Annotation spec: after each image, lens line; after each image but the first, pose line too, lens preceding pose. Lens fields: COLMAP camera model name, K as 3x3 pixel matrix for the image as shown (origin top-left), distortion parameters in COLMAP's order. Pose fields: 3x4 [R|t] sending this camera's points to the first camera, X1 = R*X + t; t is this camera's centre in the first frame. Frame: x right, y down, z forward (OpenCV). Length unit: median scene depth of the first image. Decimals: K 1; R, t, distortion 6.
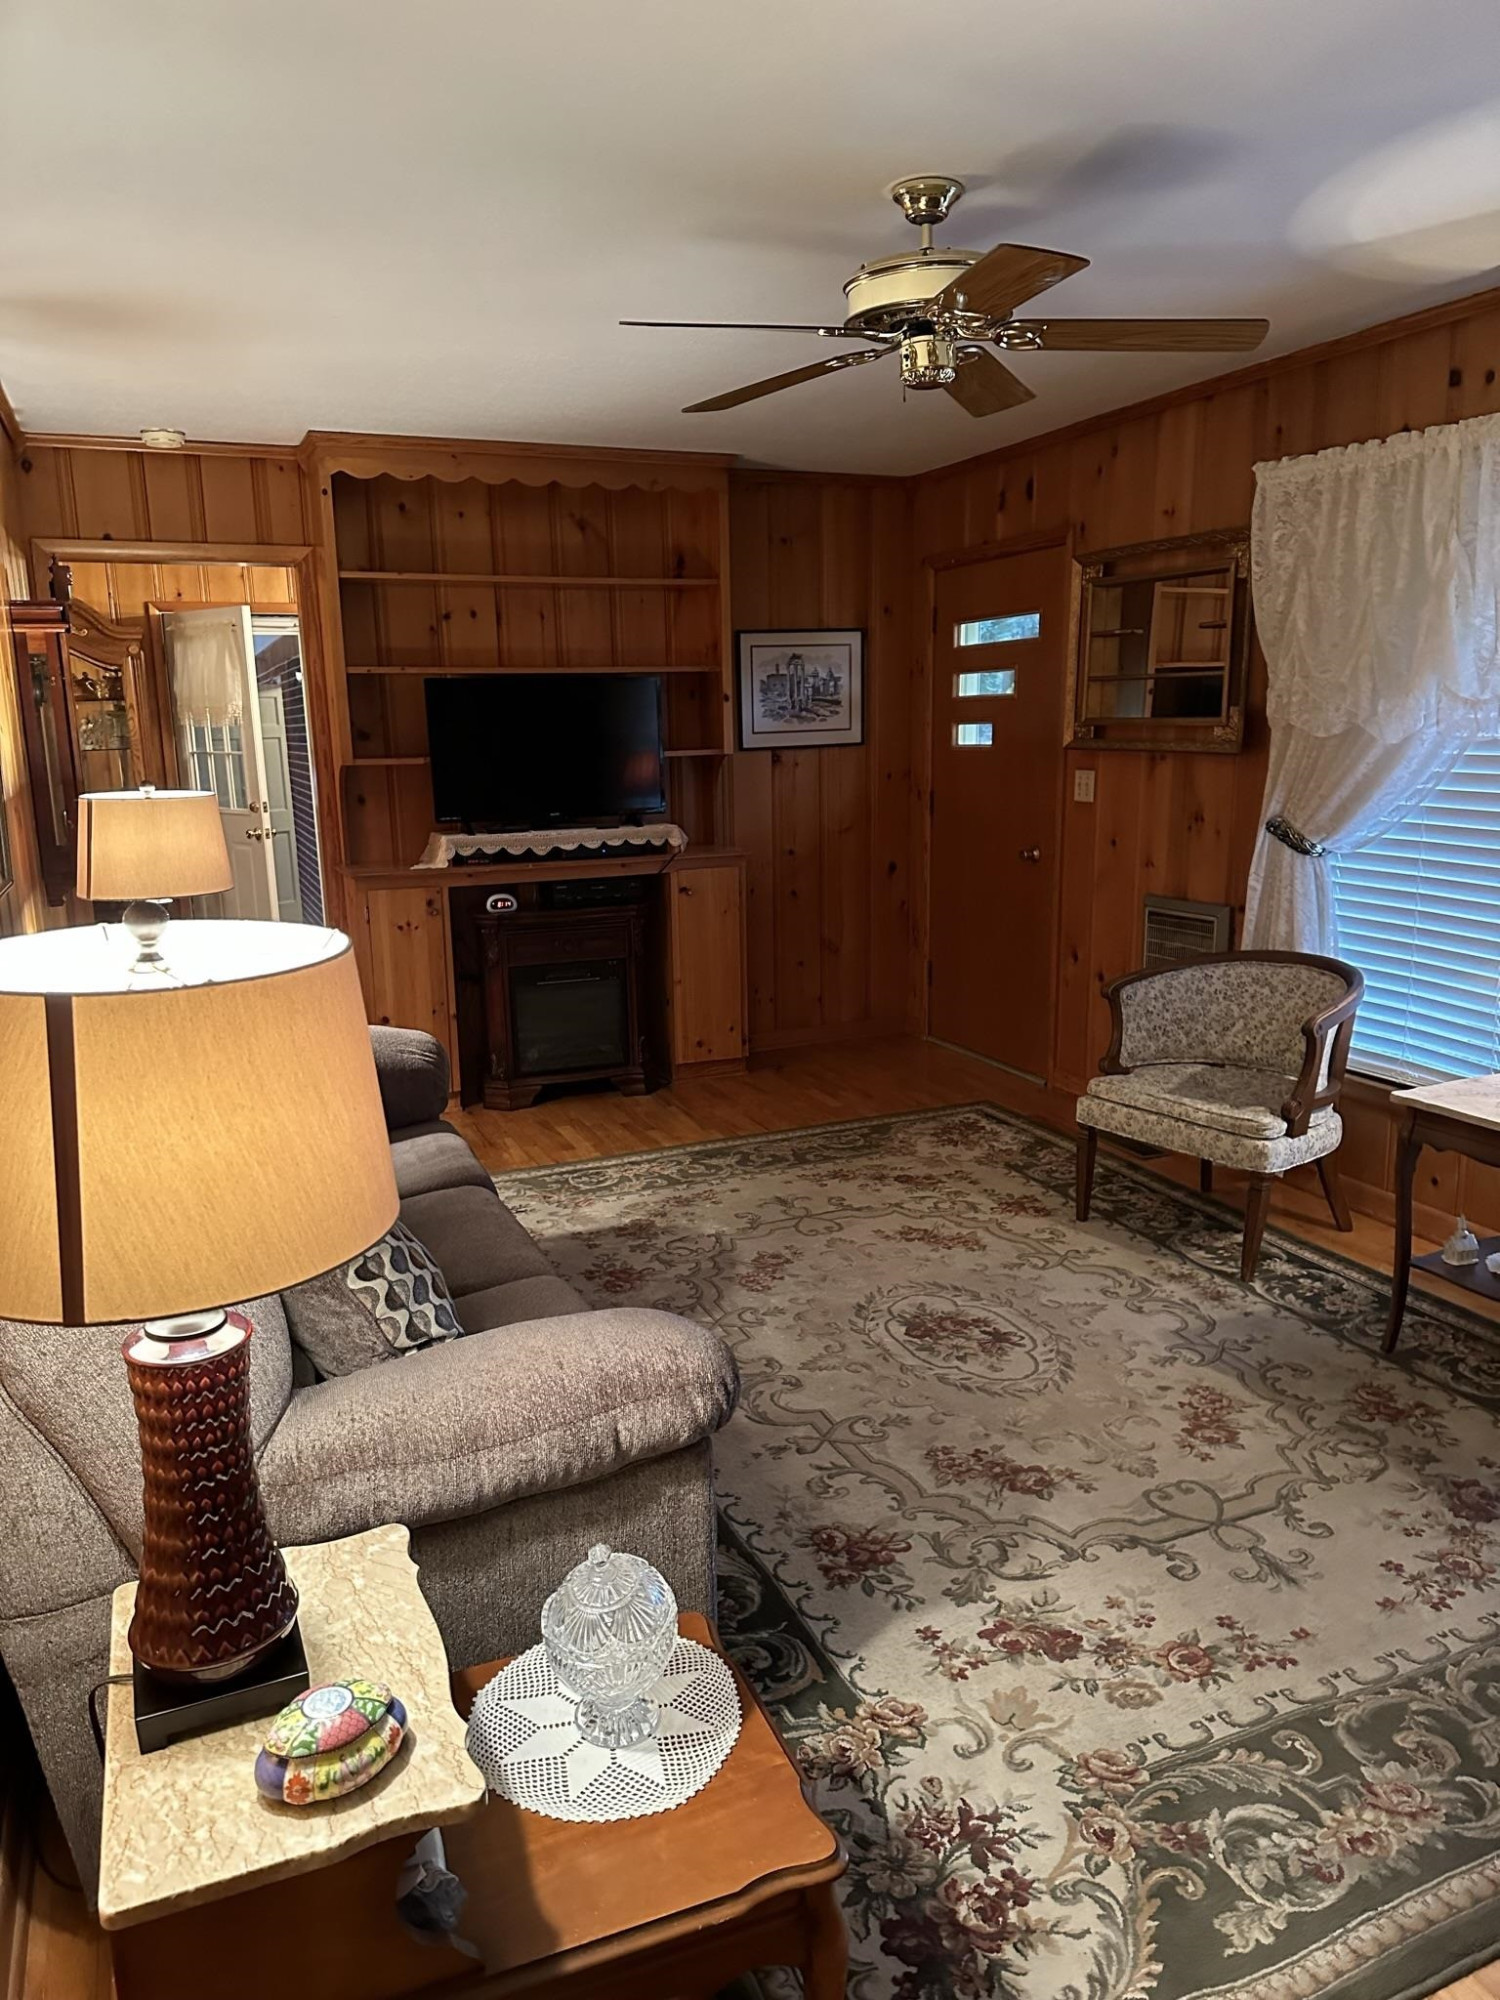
lens RADIAL K [[1390.6, 0, 750.0], [0, 1390.6, 1000.0], [0, 0, 1]] dist [0.087480, -0.172652]
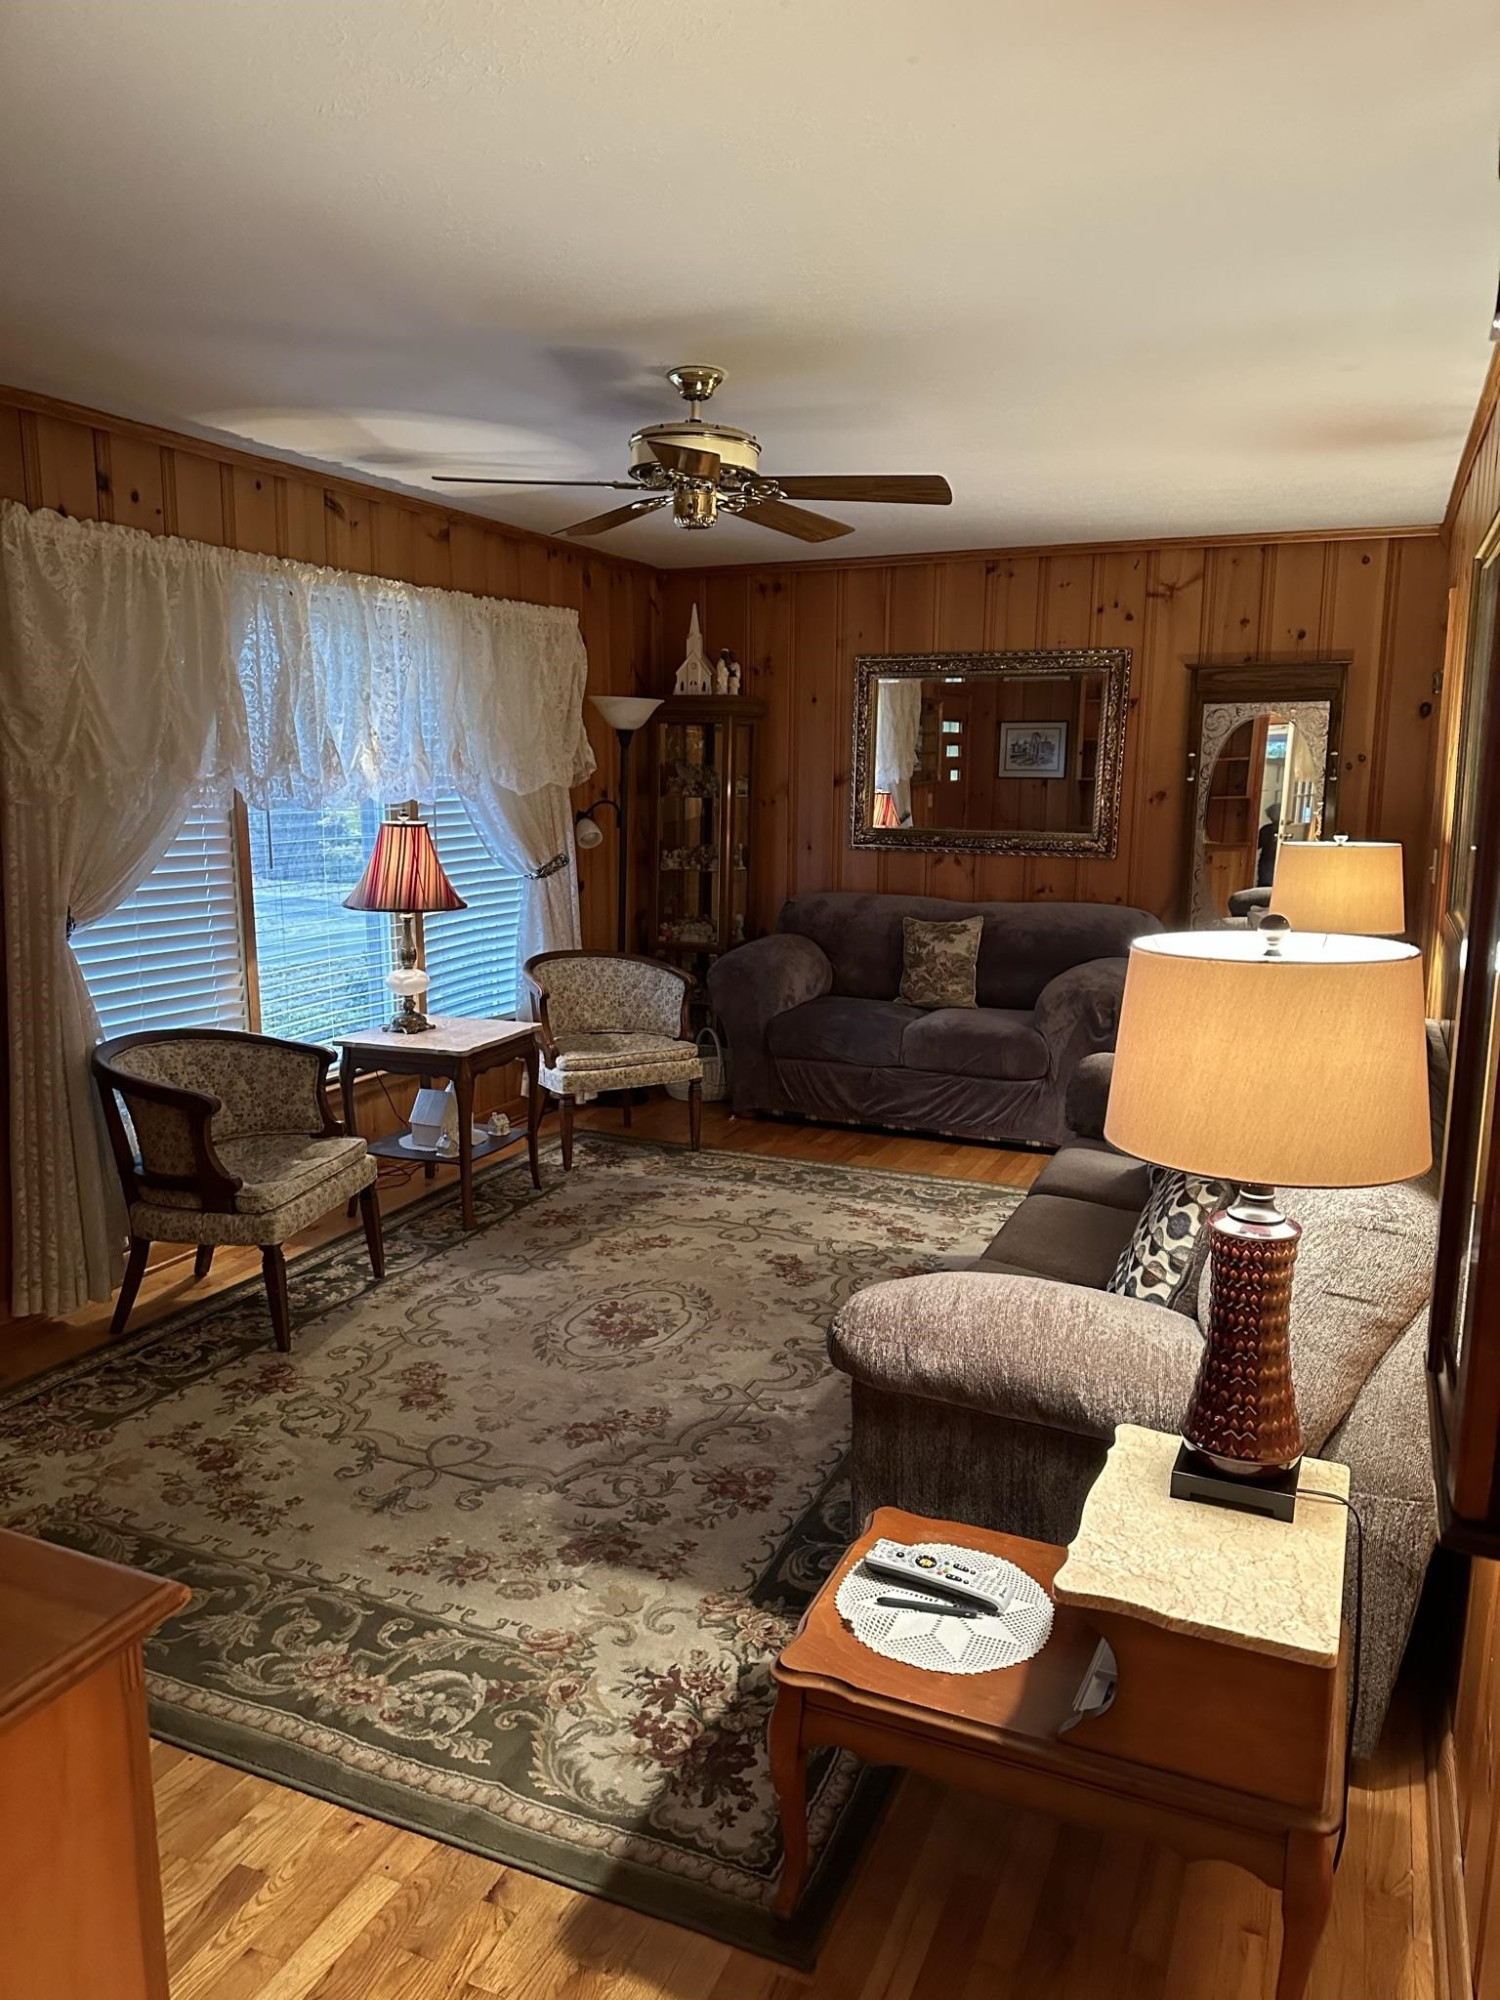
lens RADIAL K [[1390.6, 0, 750.0], [0, 1390.6, 1000.0], [0, 0, 1]] dist [0.087480, -0.172652]
pose [[-0.689252, -0.101440, 0.717386, -0.702202], [0.155061, 0.946555, 0.282825, -0.312695], [-0.707734, 0.306176, -0.636685, 1.557105]]
